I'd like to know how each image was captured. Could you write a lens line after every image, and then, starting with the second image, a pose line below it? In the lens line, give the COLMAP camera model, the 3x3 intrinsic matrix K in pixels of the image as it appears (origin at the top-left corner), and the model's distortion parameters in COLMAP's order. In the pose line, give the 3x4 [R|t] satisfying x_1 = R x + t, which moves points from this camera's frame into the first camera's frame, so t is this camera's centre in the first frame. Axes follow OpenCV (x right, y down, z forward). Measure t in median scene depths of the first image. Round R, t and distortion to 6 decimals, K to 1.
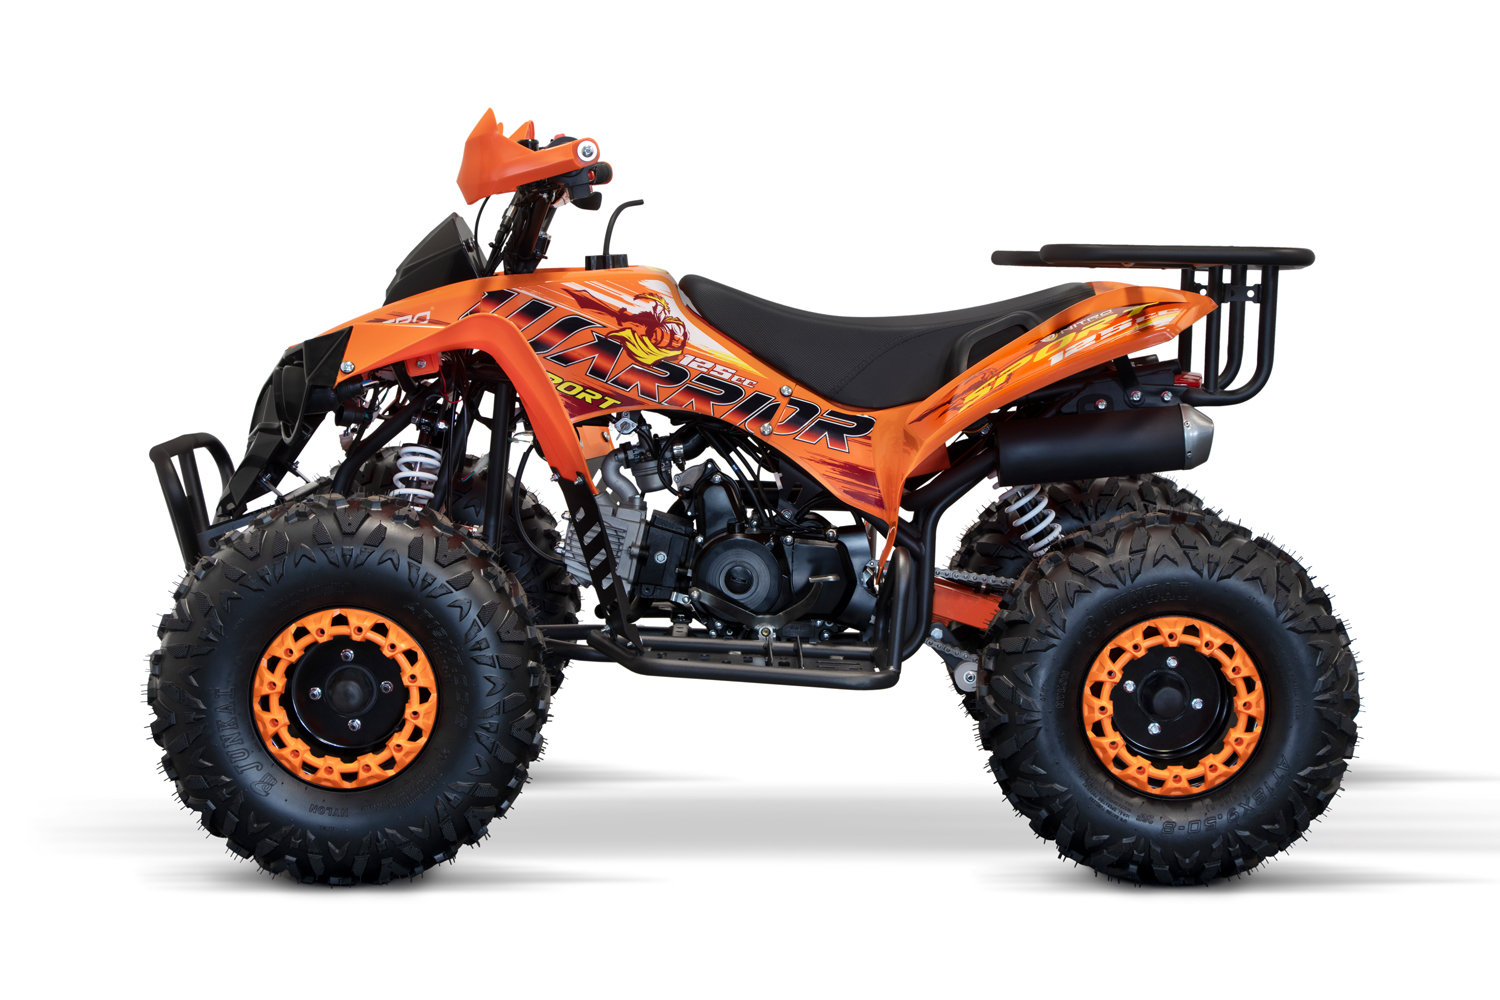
lens RADIAL K [[3372.1, 0, 747.5], [0, 3372.1, 501.3], [0, 0, 1]] dist [0.127727, 0.000000]
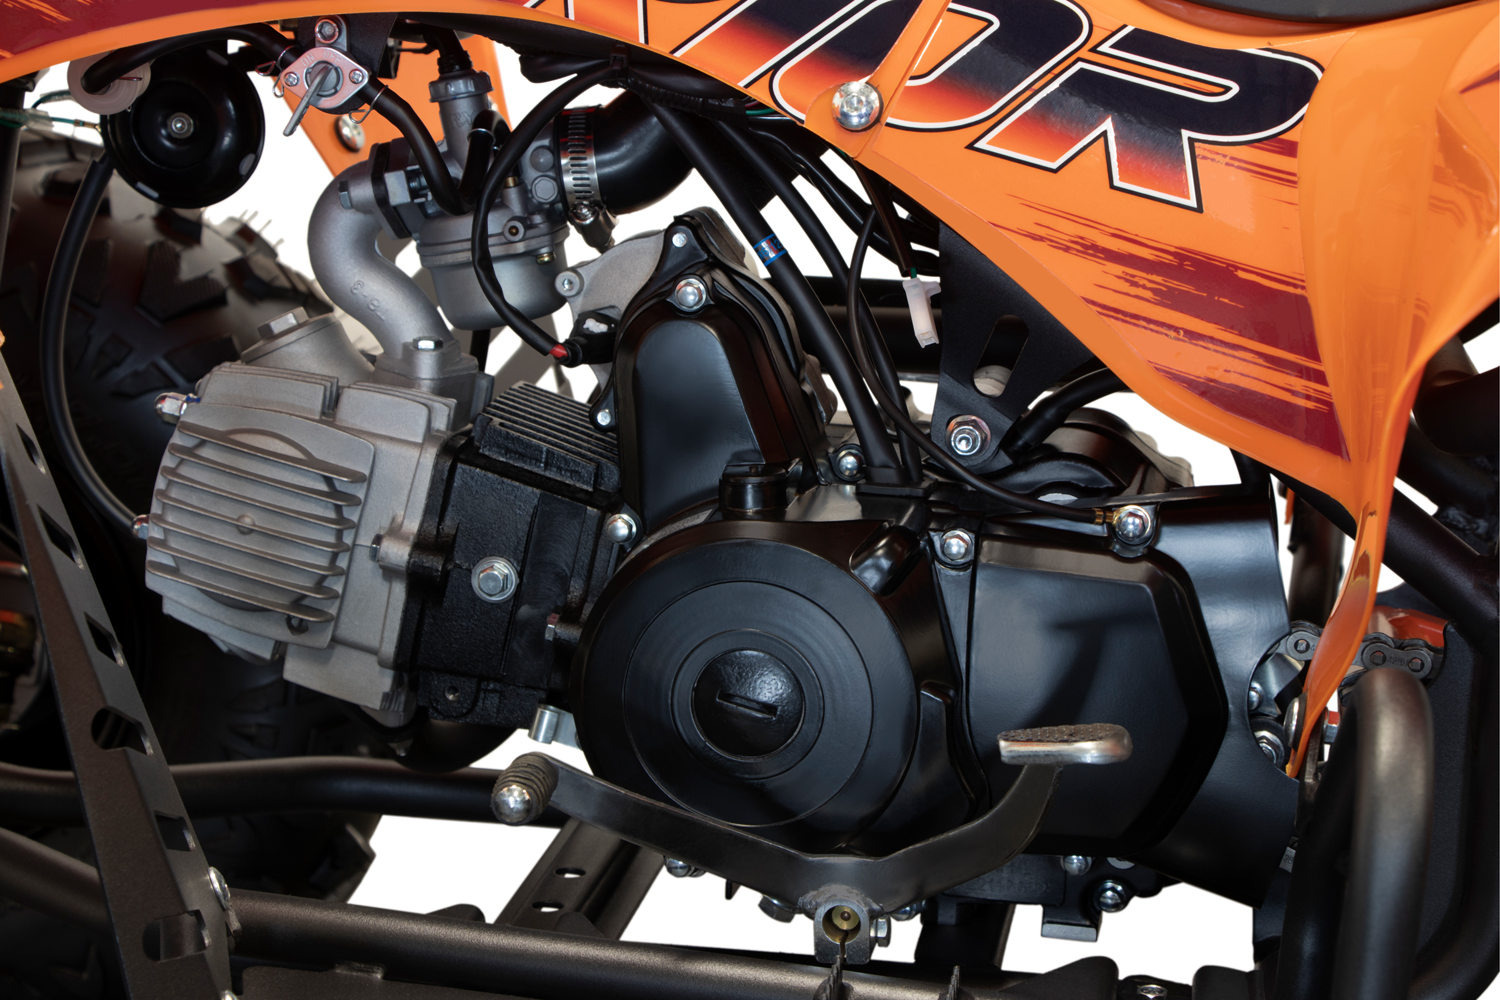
lens RADIAL K [[3372.1, 0, 751.6], [0, 3372.1, 502.5], [0, 0, 1]] dist [0.127727, 0.000000]
pose [[0.984597, 0.037240, -0.170827, 0.040054], [-0.019346, 0.994258, 0.105242, -0.018089], [0.173766, -0.100316, 0.979664, 0.749535]]
